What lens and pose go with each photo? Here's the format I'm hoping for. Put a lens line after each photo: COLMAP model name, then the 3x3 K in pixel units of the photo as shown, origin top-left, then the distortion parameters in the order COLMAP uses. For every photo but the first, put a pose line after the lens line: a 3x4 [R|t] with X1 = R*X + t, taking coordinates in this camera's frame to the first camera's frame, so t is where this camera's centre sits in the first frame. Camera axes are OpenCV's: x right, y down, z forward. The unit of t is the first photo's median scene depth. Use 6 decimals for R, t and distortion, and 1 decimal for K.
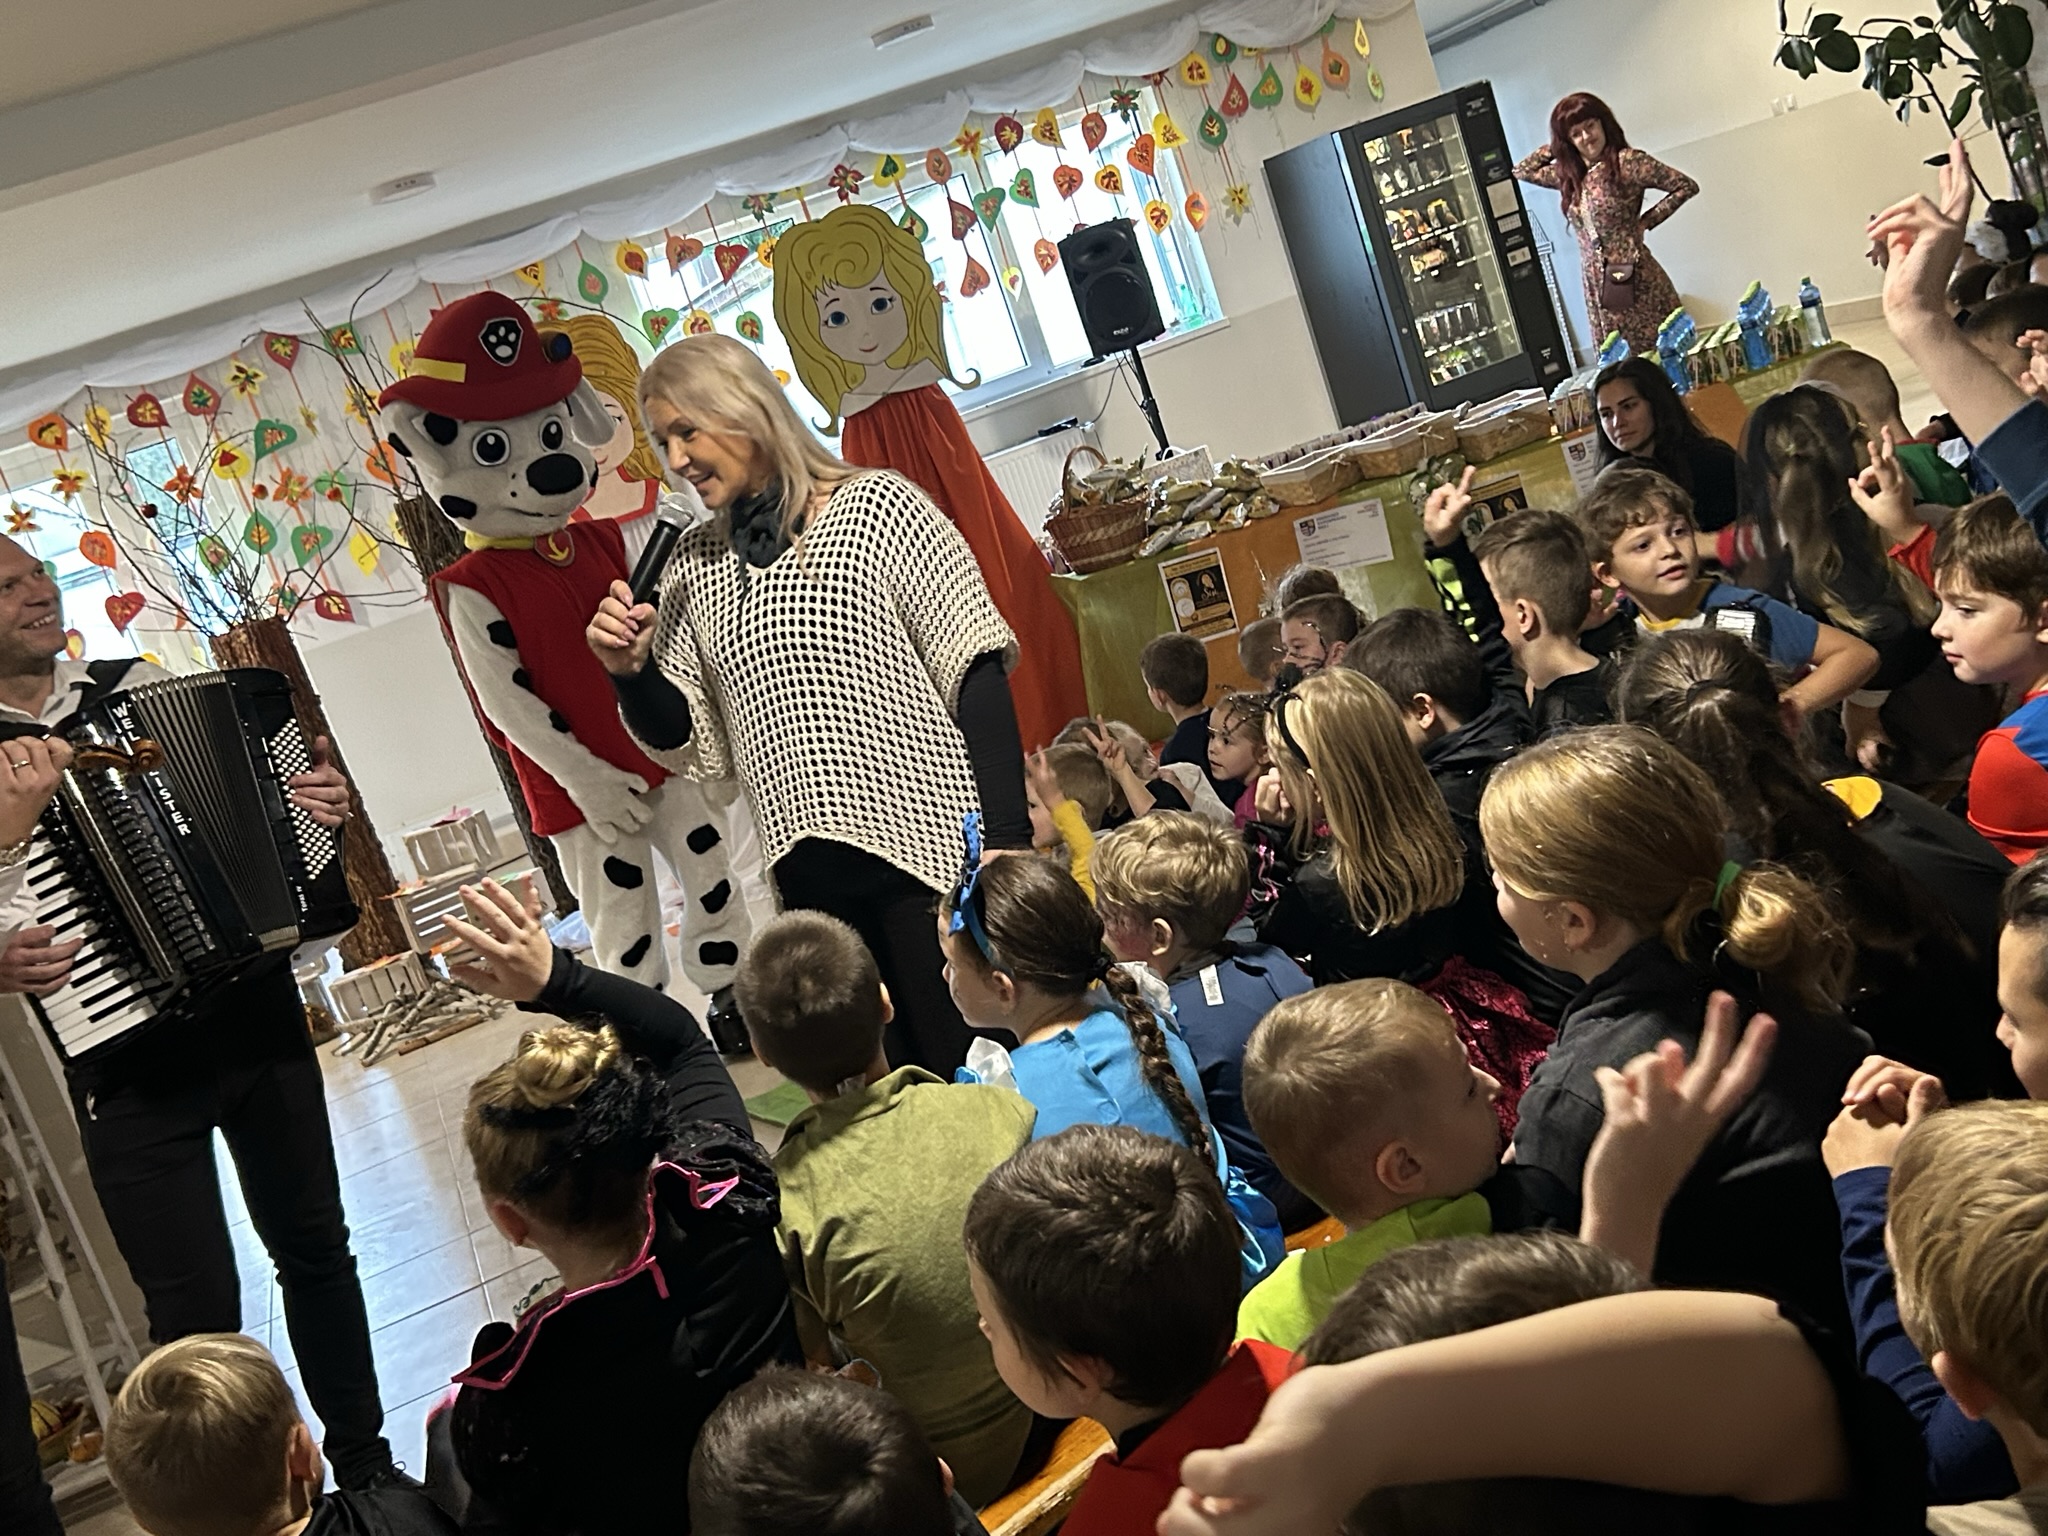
lens RADIAL K [[2200.8, 0, 1030.7], [0, 2200.8, 748.4], [0, 0, 1]] dist [0.076839, -0.173624]
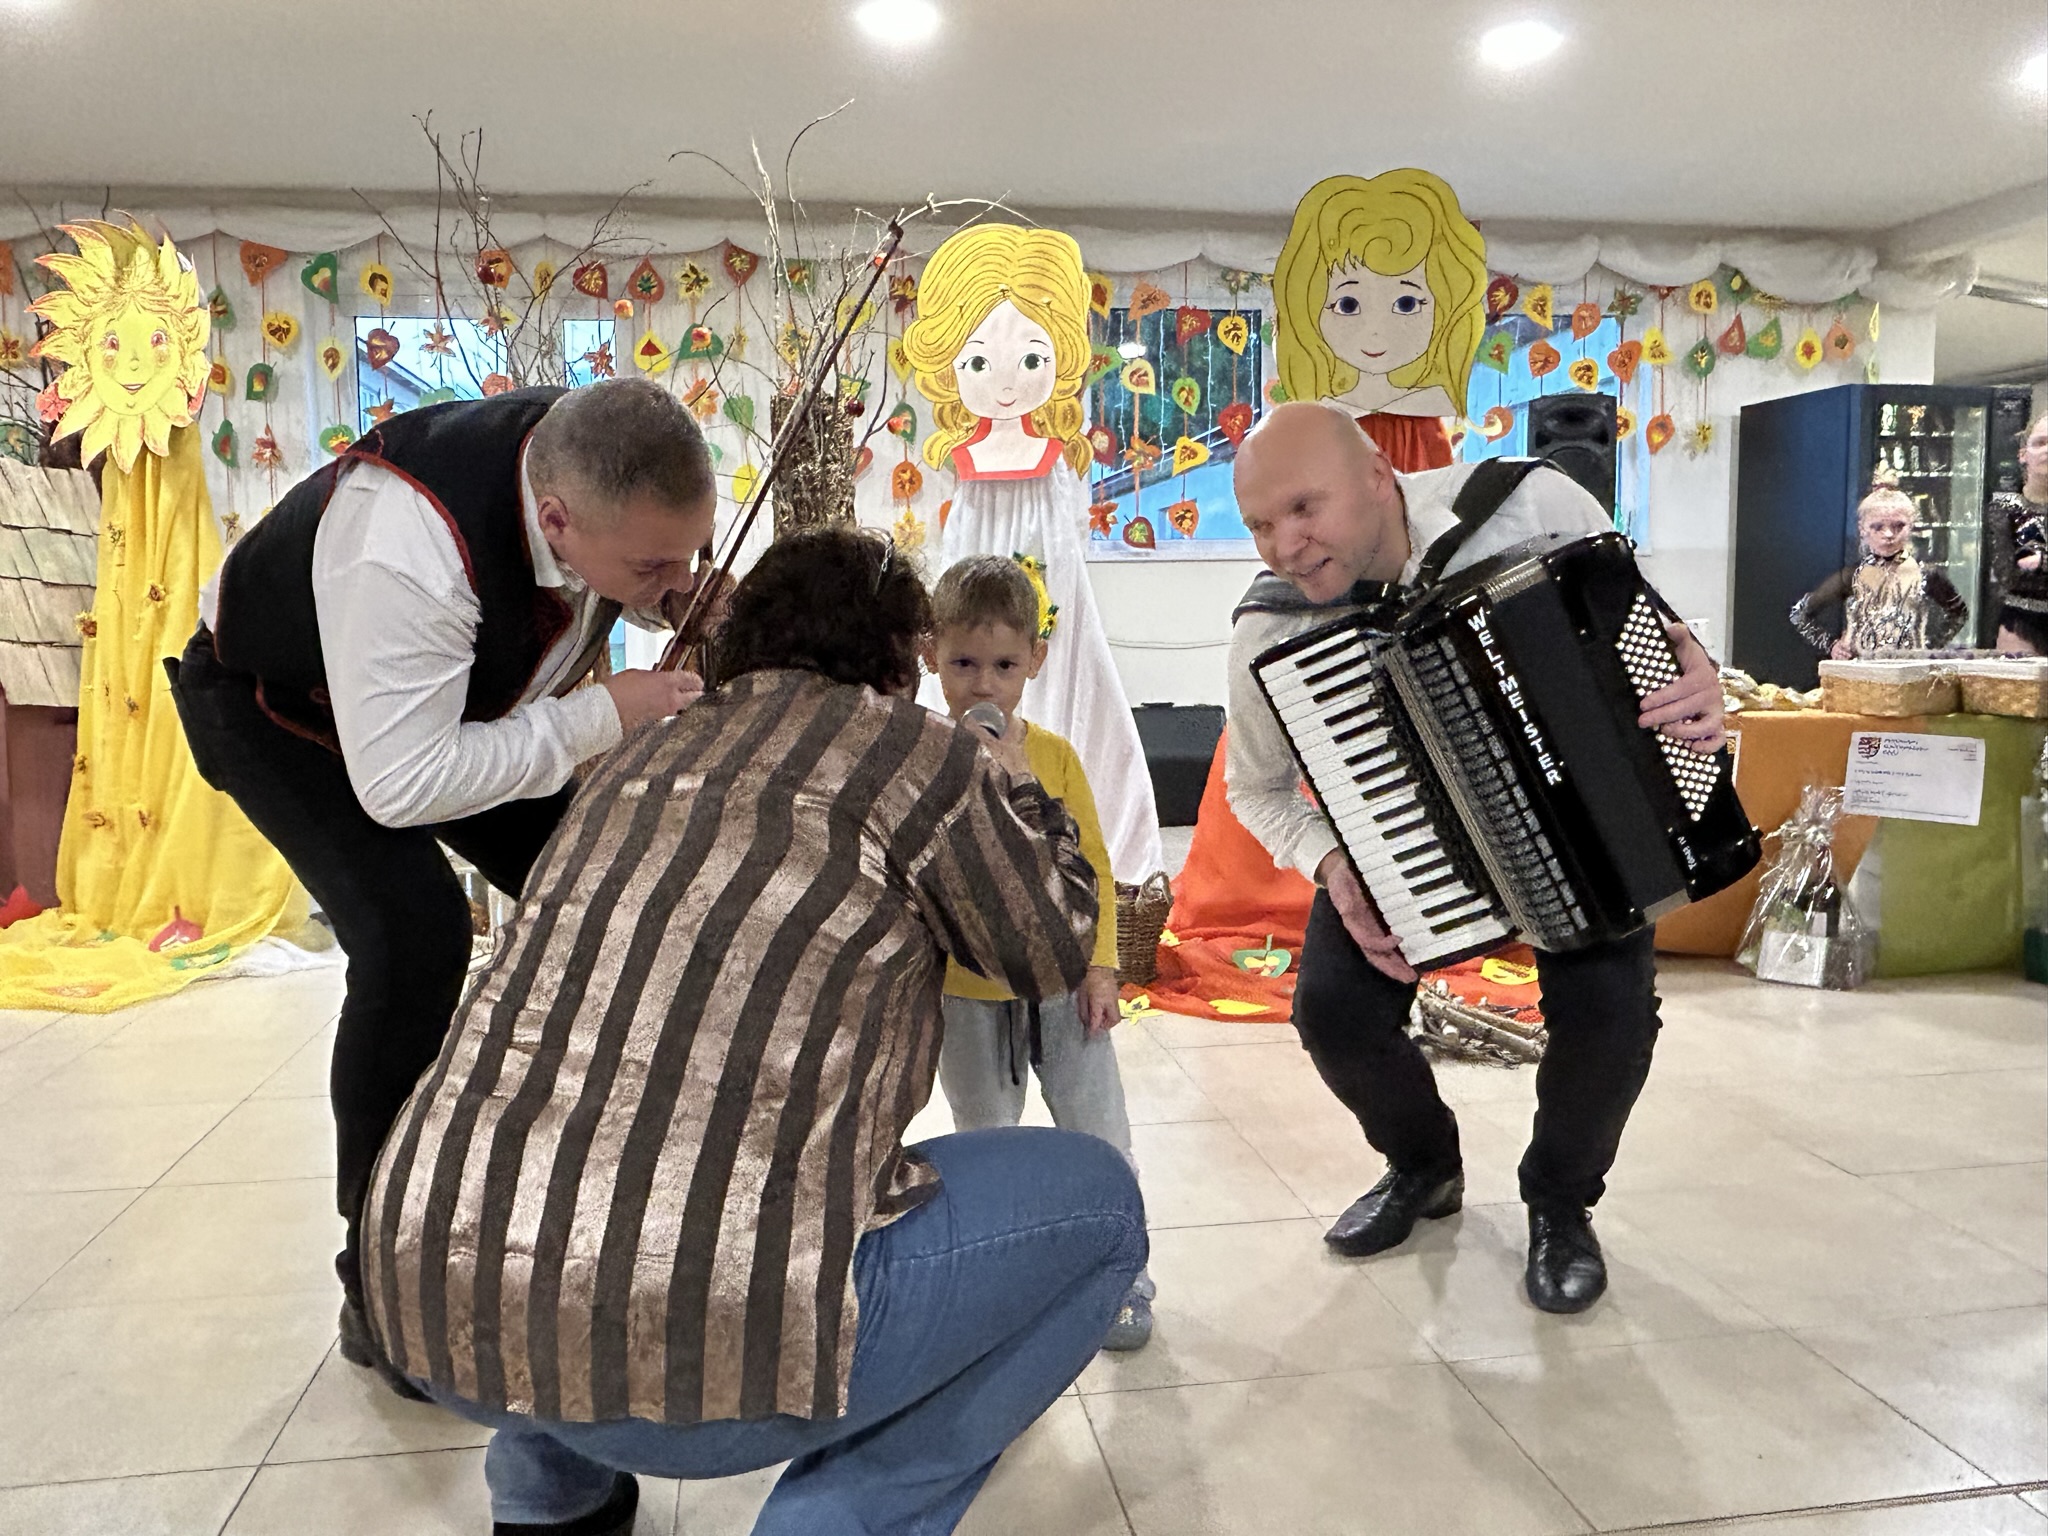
lens RADIAL K [[1481.3, 0, 1012.5], [0, 1481.3, 757.4], [0, 0, 1]] dist [0.018799, -0.068138]
pose [[0.935093, 0.324532, -0.142408, -0.055849], [-0.334282, 0.941132, -0.050264, 0.019442], [0.117712, 0.094606, 0.988531, 0.369731]]
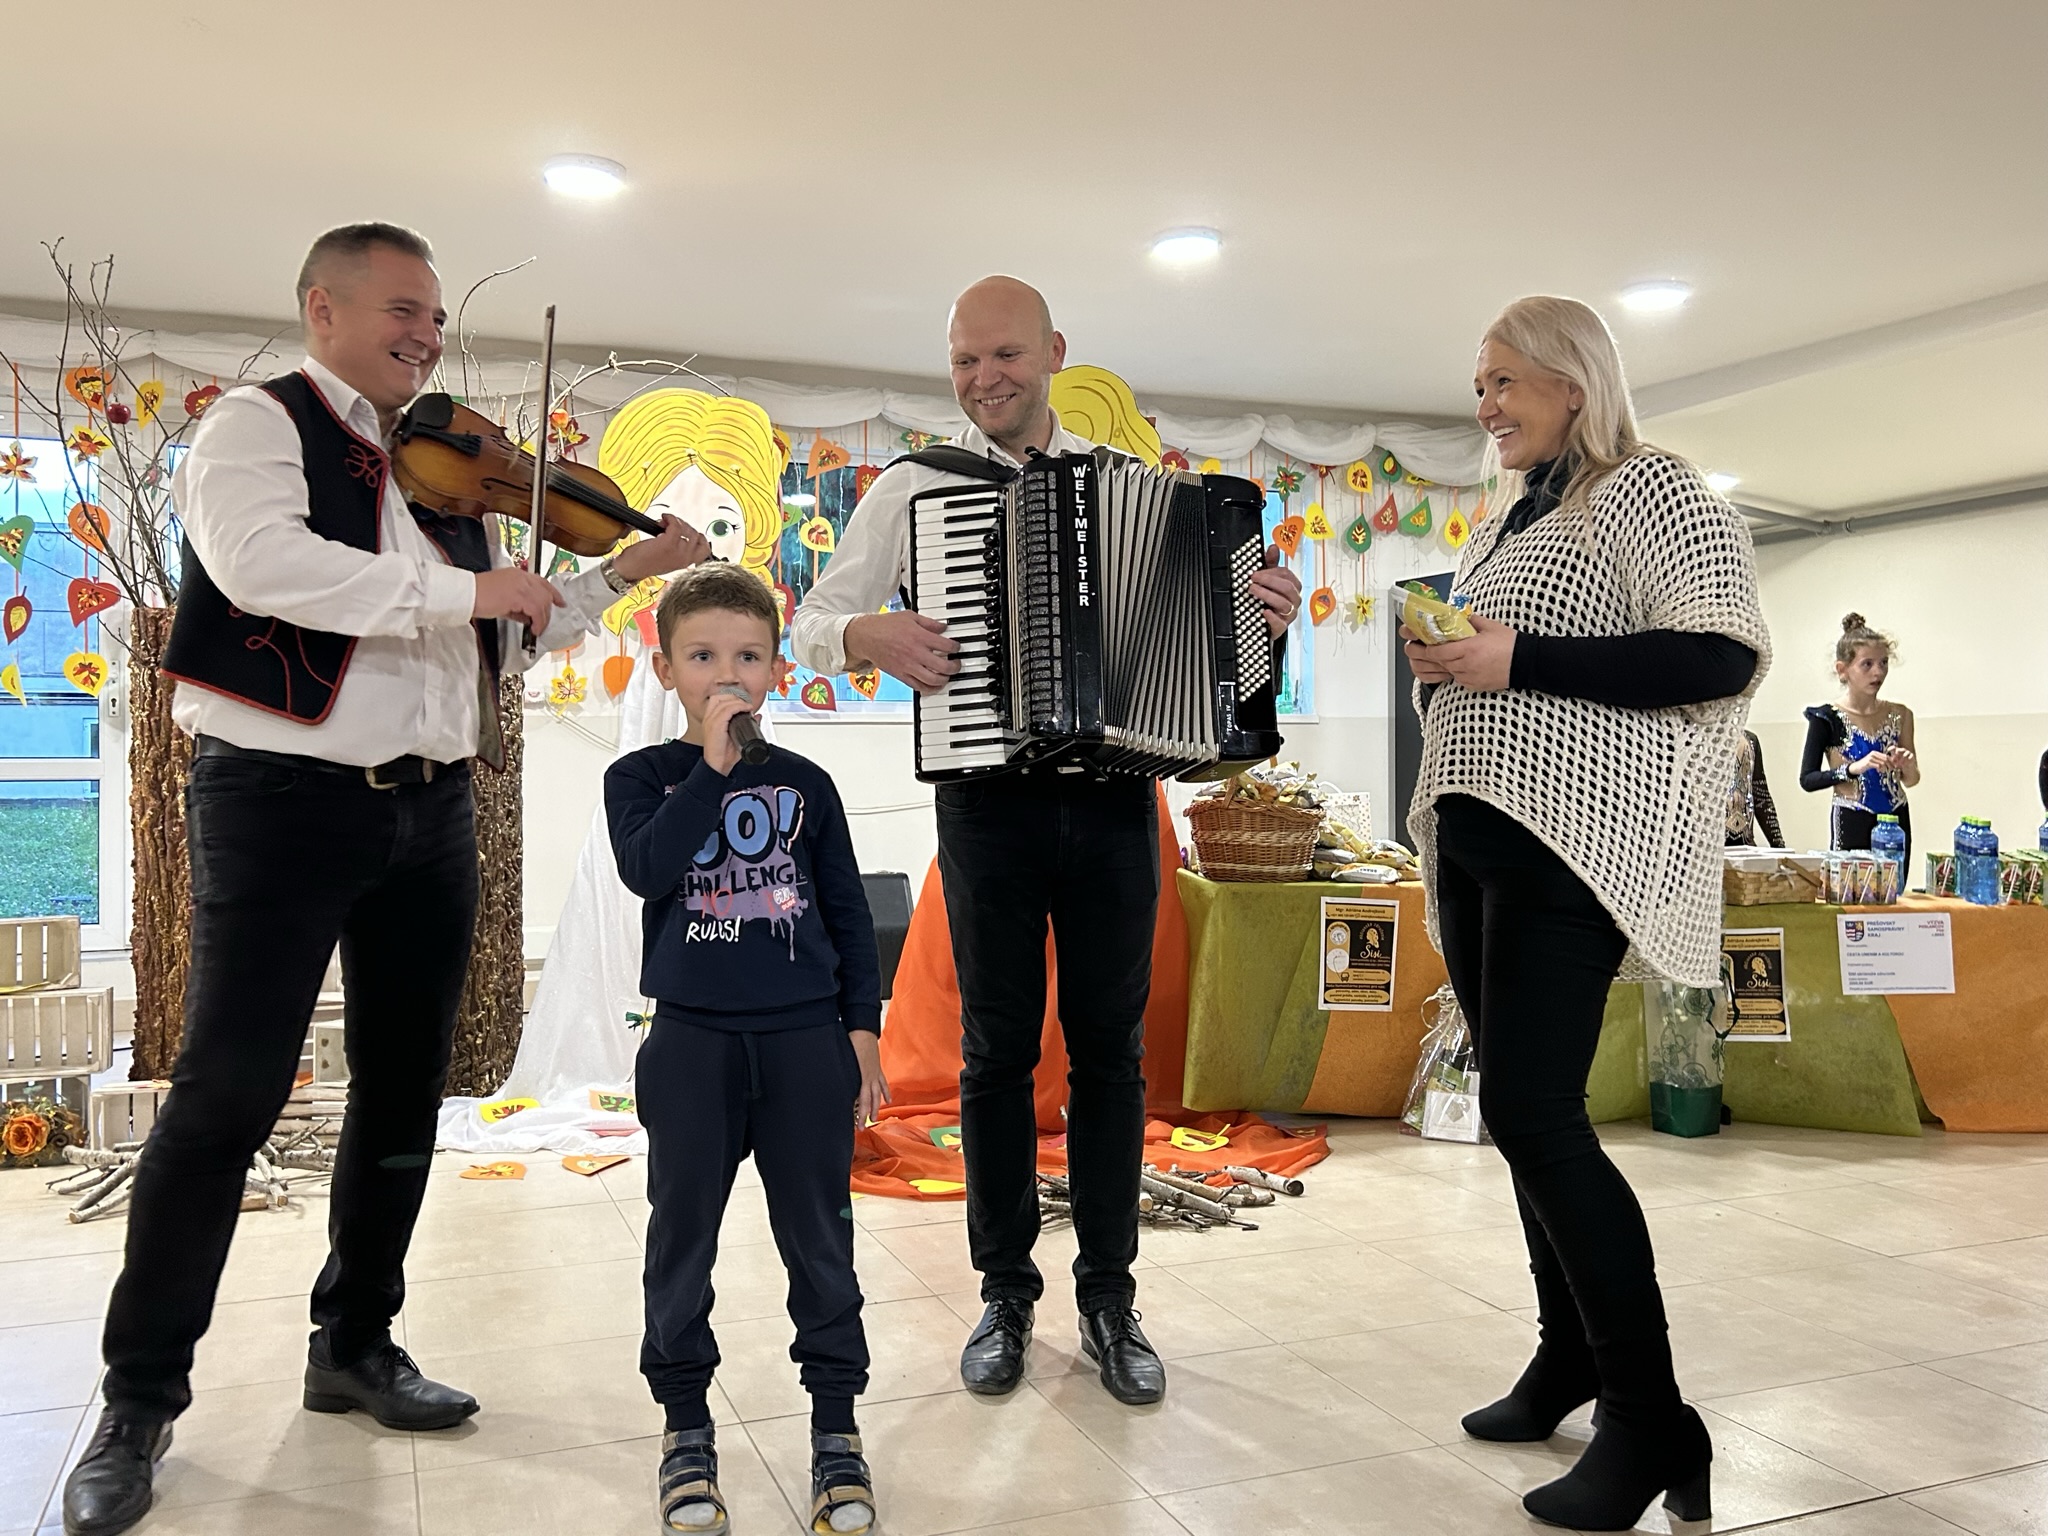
lens RADIAL K [[1658.5, 0, 1024.0], [0, 1658.5, 768.0], [0, 0, 1]] dist [0.059633, -0.009961]
pose [[0.946945, 0.318547, 0.042695, -0.066142], [-0.303313, 0.929679, -0.209042, 0.024296], [-0.106282, 0.185001, 0.976974, 0.323592]]
